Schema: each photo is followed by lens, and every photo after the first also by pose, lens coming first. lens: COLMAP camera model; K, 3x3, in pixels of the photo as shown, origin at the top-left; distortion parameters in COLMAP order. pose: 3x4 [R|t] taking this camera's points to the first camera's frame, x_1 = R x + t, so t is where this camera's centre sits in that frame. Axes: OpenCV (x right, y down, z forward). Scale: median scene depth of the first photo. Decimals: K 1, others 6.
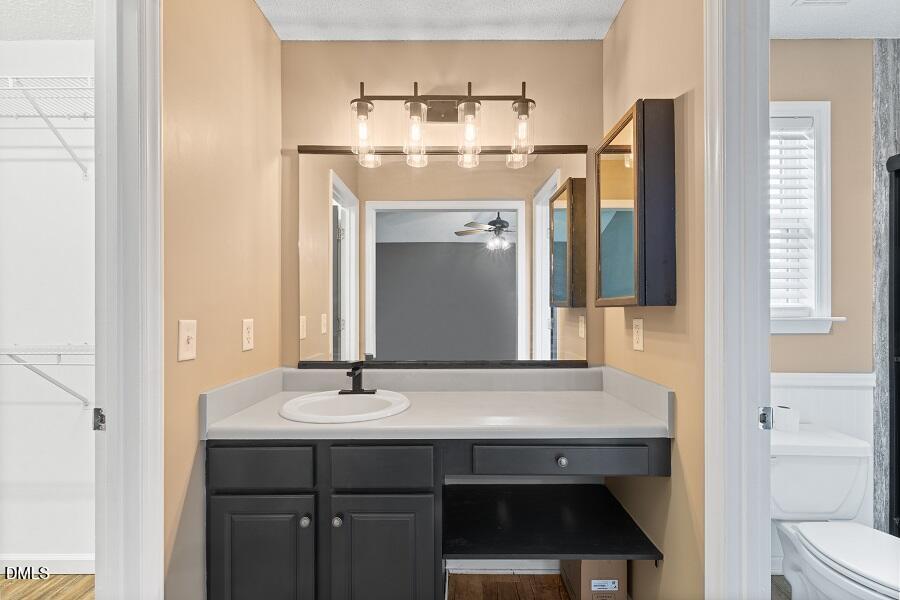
lens RADIAL K [[390.5, 0, 454.2], [0, 390.5, 312.3], [0, 0, 1]] dist [0.001103, 0.000048]
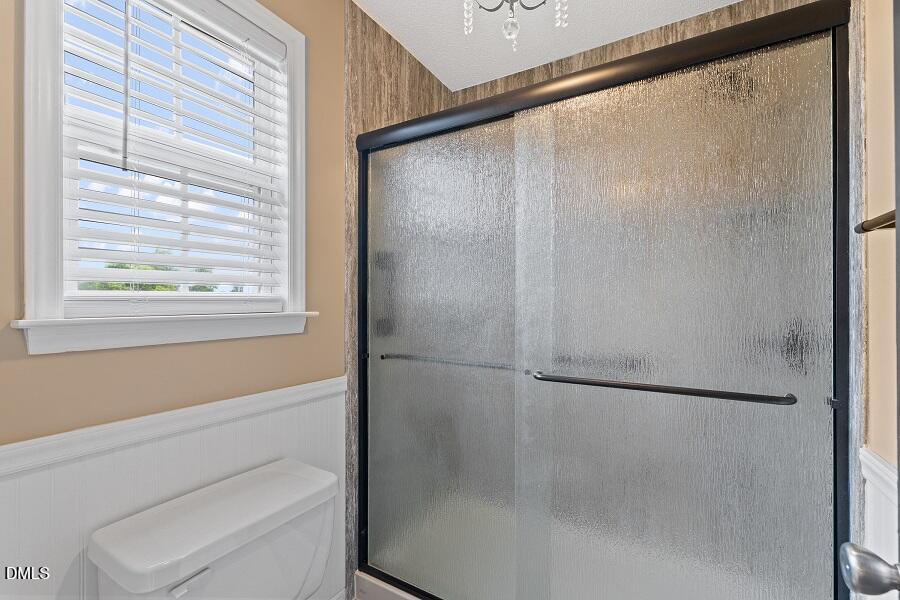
lens RADIAL K [[390.5, 0, 448.2], [0, 390.5, 299.2], [0, 0, 1]] dist [0.001103, 0.000048]
pose [[0.509860, 0.010448, 0.860194, 0.440680], [0.002964, 0.999899, -0.013901, -0.000232], [-0.860252, 0.009638, 0.509777, 0.359356]]
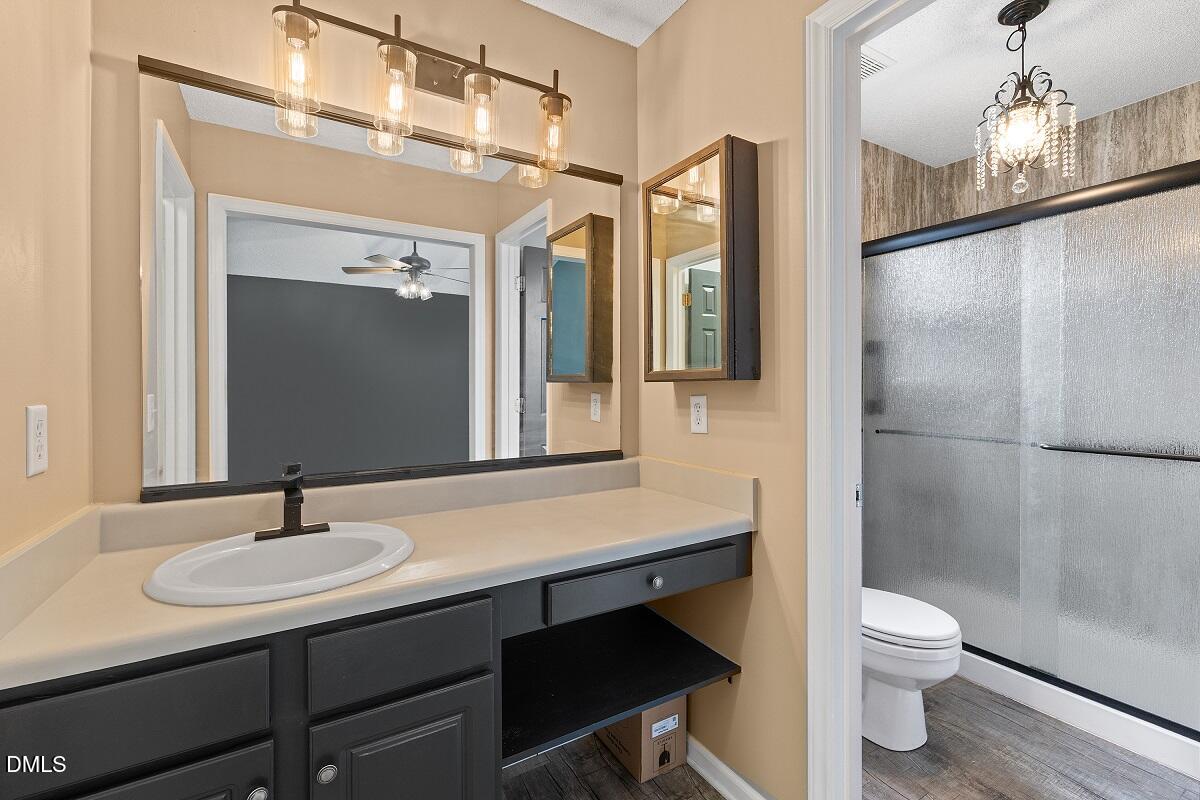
lens RADIAL K [[520.7, 0, 599.9], [0, 520.7, 392.3], [0, 0, 1]] dist [0.001103, 0.000048]
pose [[0.856156, -0.006711, 0.516673, -0.239462], [0.005180, 0.999977, 0.004405, 0.002297], [-0.516691, -0.001095, 0.856171, 0.125450]]
